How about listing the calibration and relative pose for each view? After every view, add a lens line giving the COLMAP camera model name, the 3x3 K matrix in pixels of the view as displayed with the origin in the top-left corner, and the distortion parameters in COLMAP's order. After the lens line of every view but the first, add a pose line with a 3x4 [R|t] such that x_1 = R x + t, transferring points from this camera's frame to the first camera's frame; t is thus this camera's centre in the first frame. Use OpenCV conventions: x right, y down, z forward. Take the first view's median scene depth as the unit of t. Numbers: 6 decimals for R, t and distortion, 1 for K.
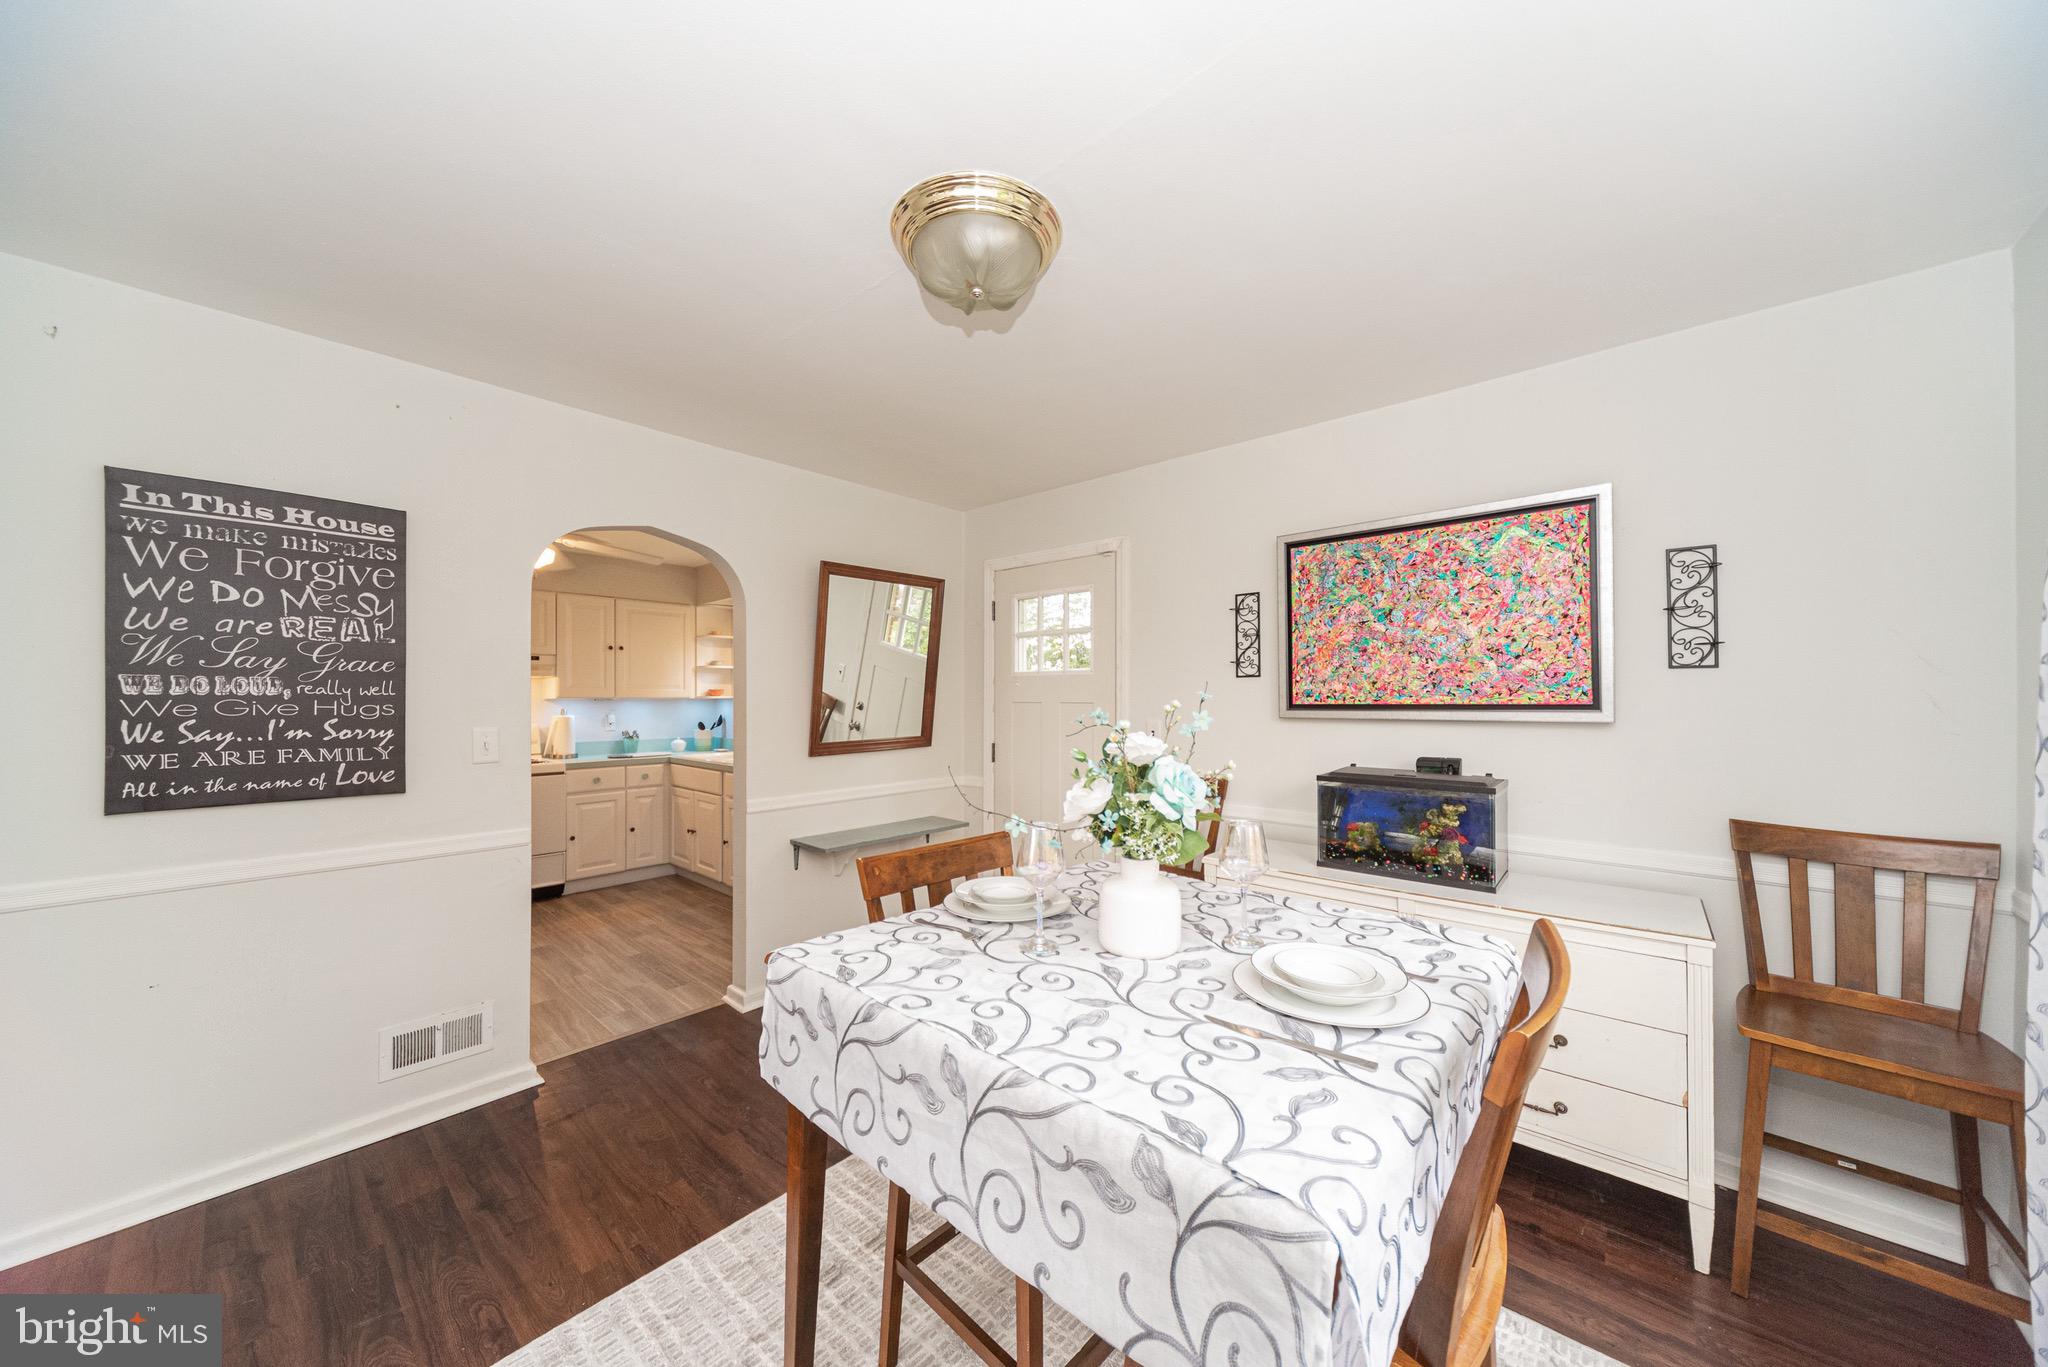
lens RADIAL K [[667.9, 0, 1031.7], [0, 667.9, 678.6], [0, 0, 1]] dist [-0.008046, 0.000002]
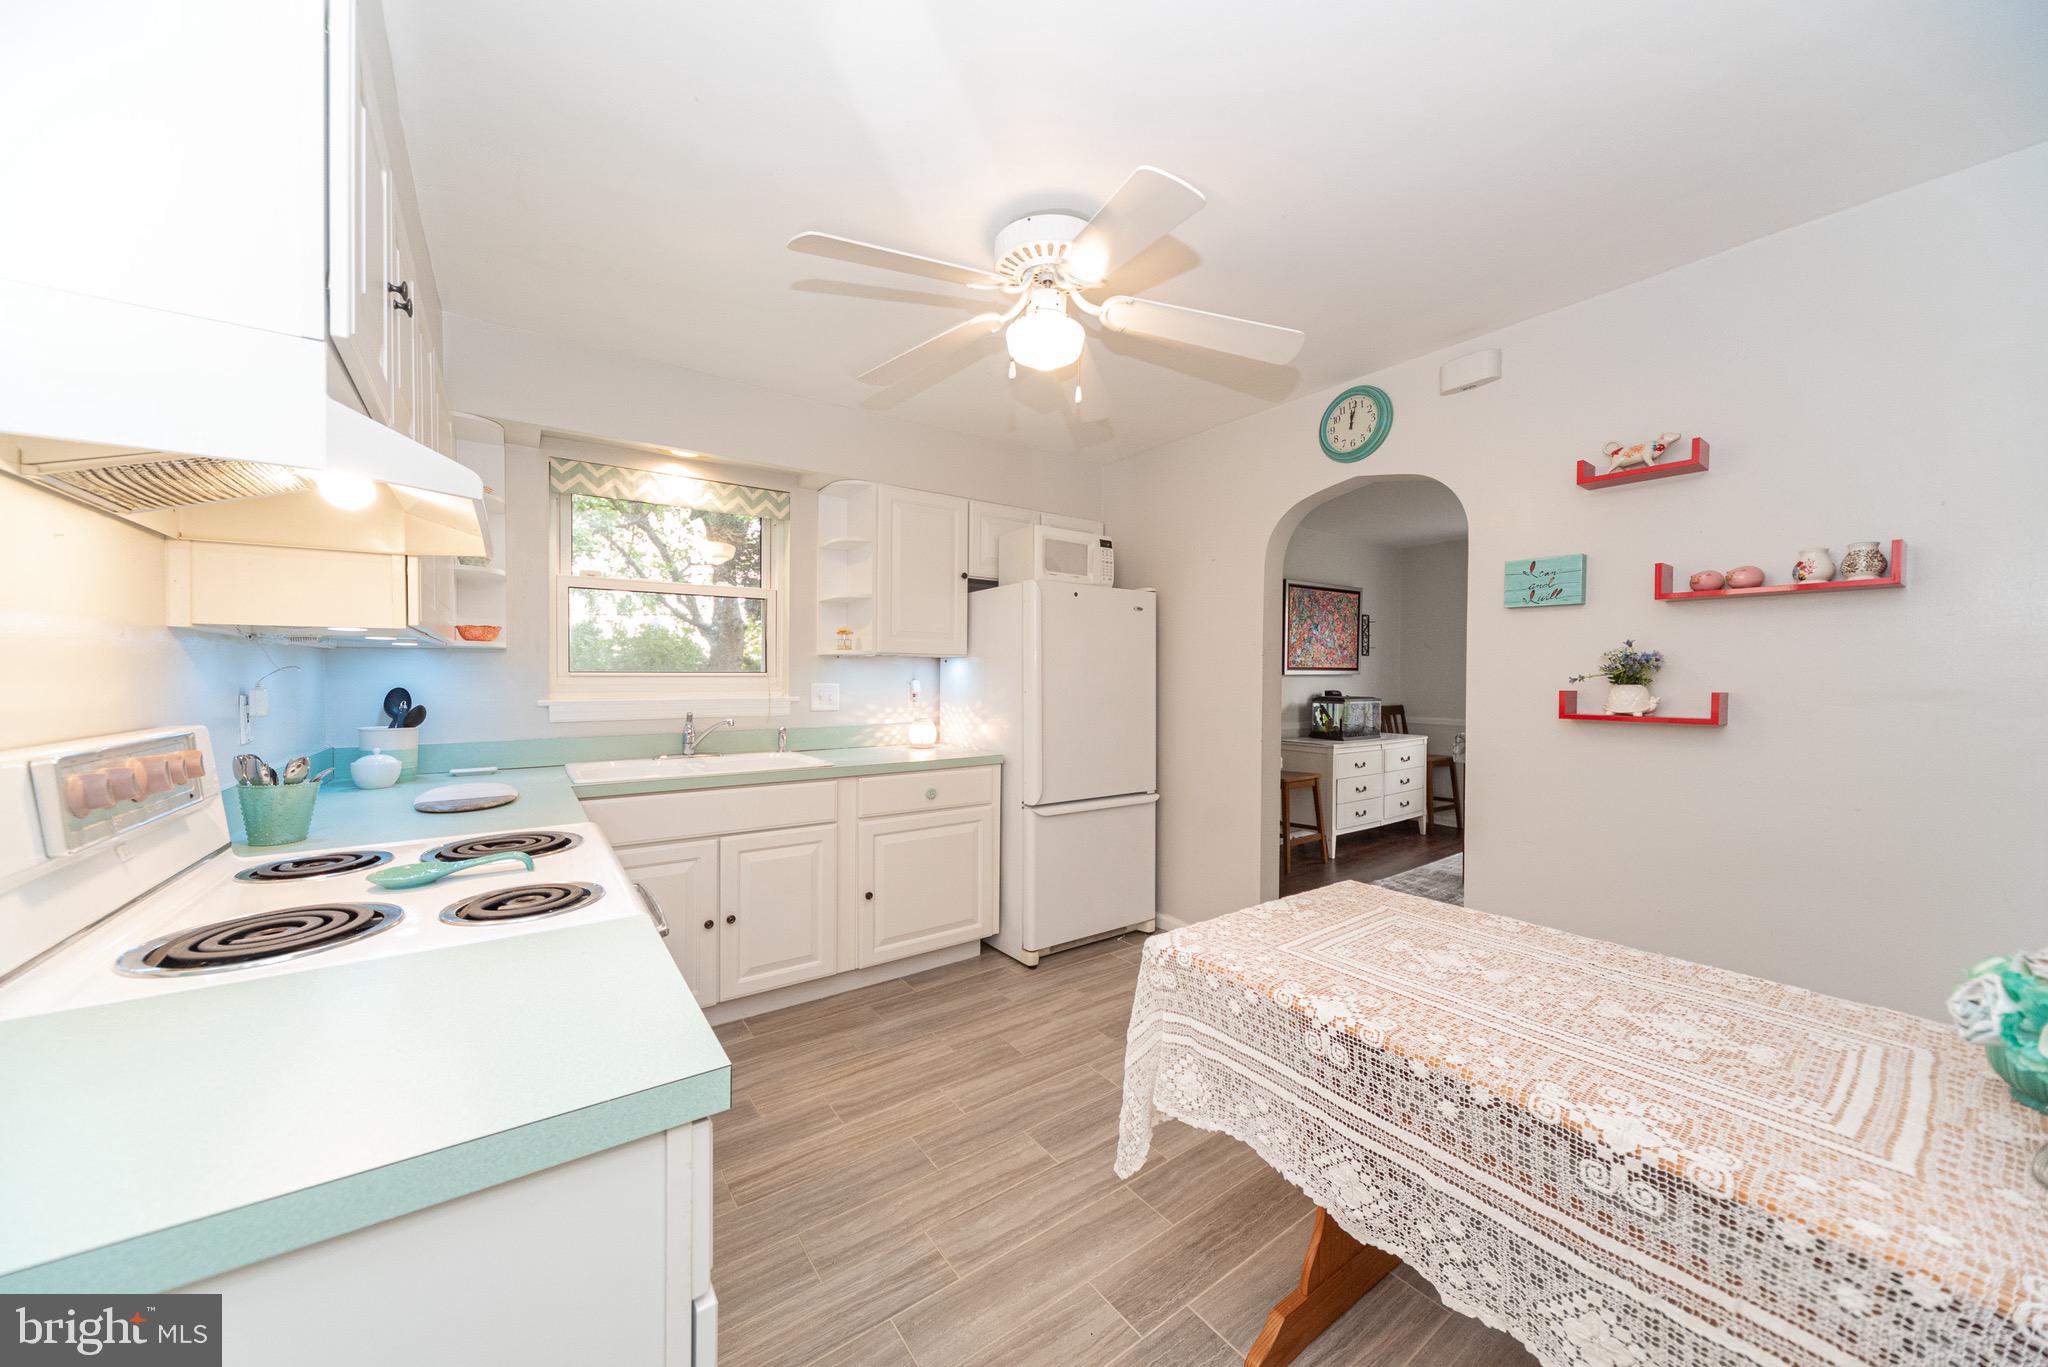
lens RADIAL K [[681.5, 0, 966.9], [0, 681.5, 660.7], [0, 0, 1]] dist [0.008383, 0.000071]
pose [[0.299927, 0.021687, 0.953716, -0.945316], [-0.032068, 0.999406, -0.012641, 0.039244], [-0.953423, -0.026793, 0.300444, 0.688398]]
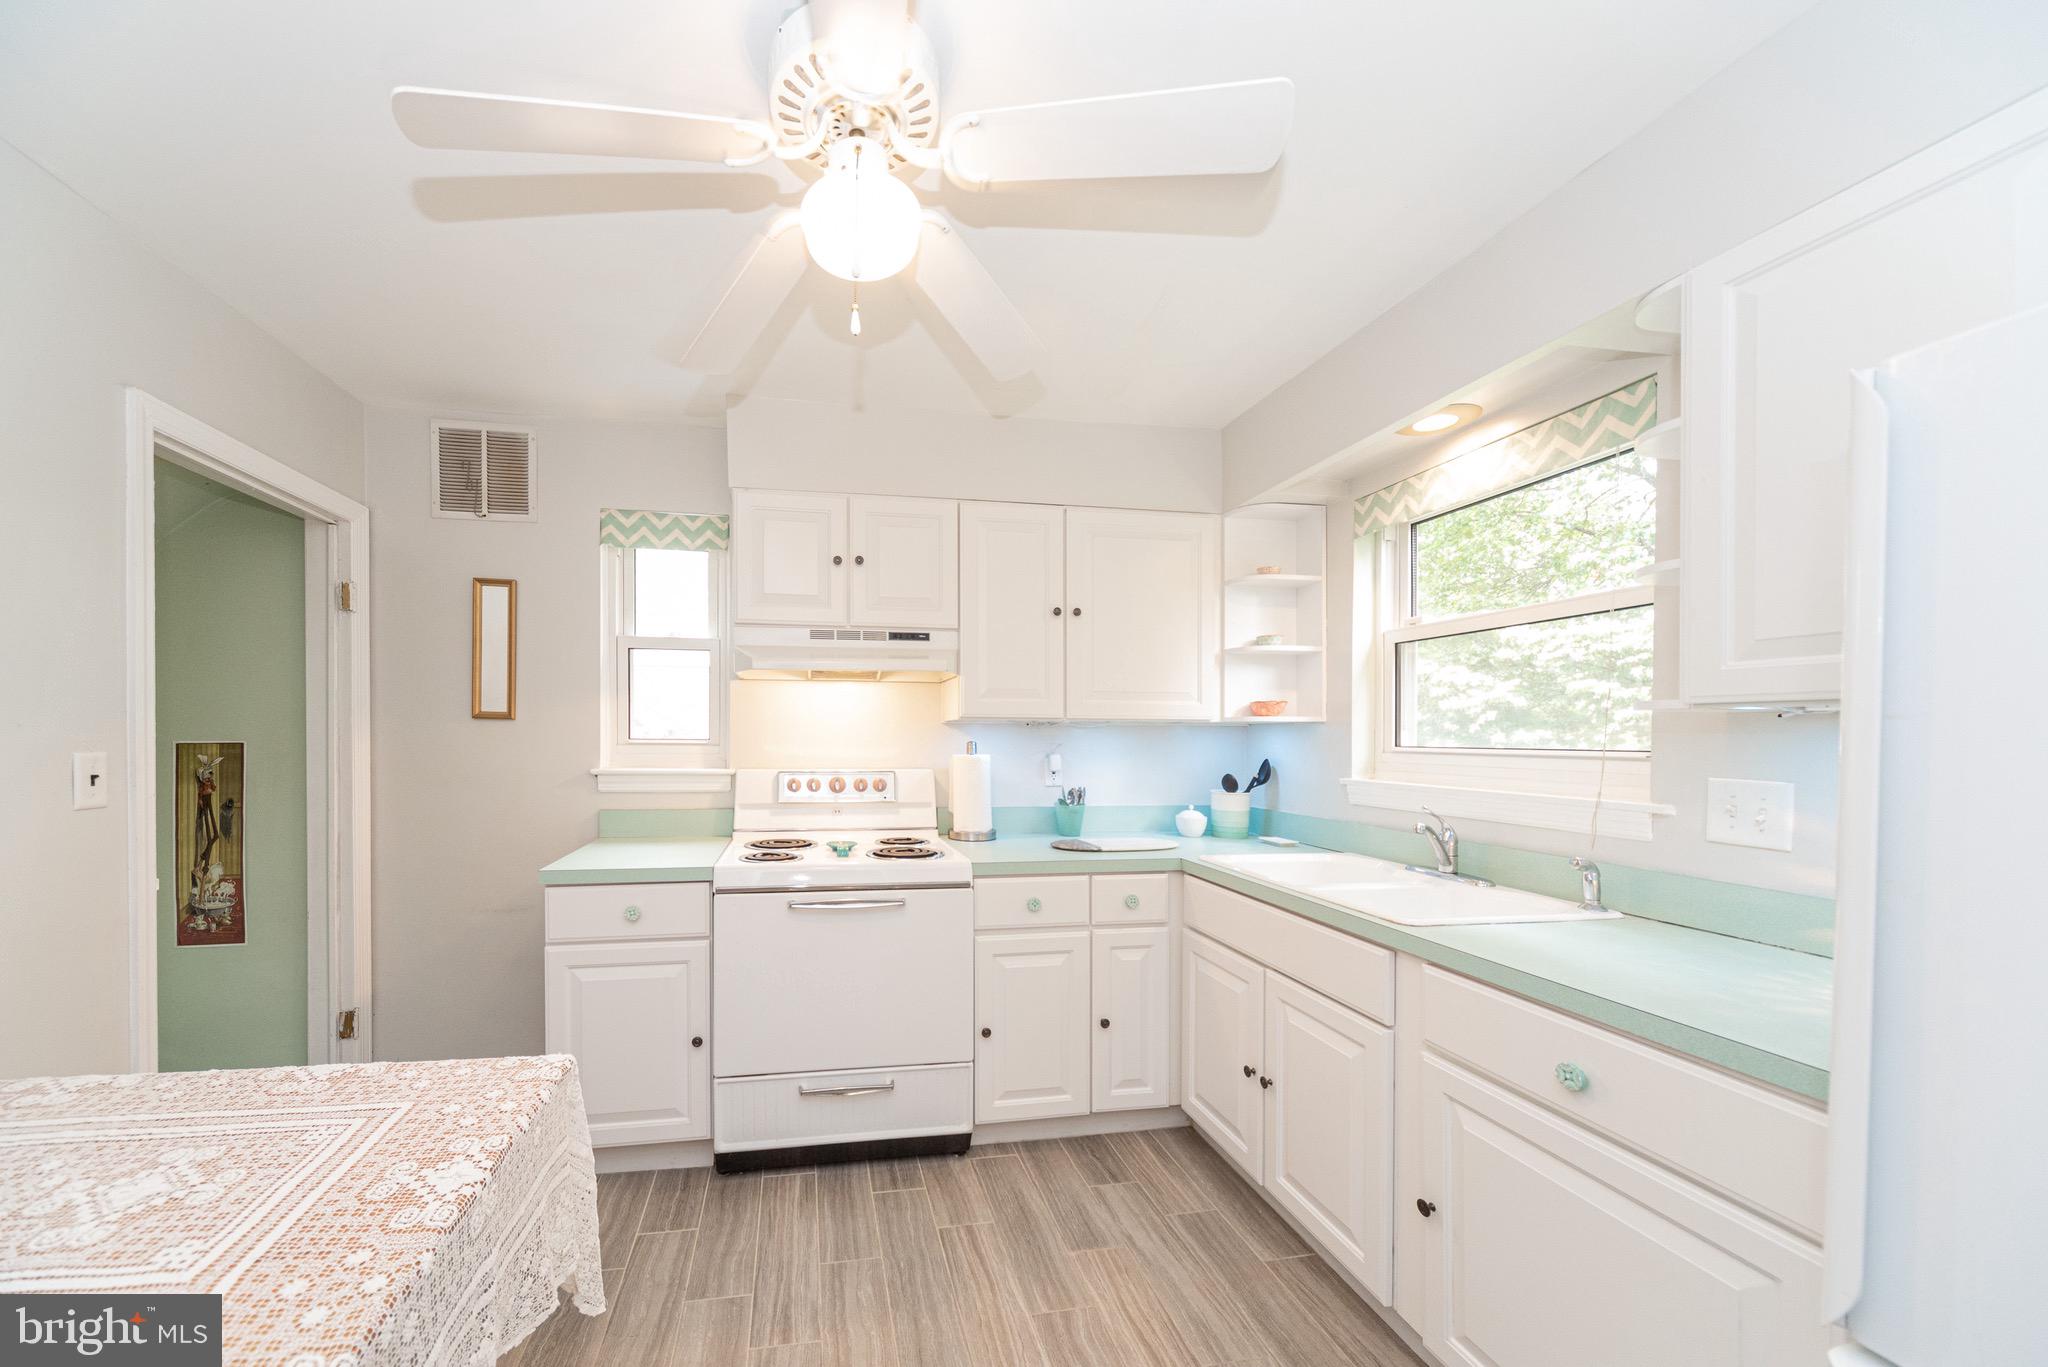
lens RADIAL K [[771.8, 0, 964.0], [0, 771.8, 715.9], [0, 0, 1]] dist [-0.002490, 0.000084]
pose [[0.780957, -0.007934, -0.624535, -0.369891], [0.010275, 0.999947, 0.000145, 0.027816], [0.624500, -0.006530, 0.780997, 0.571199]]
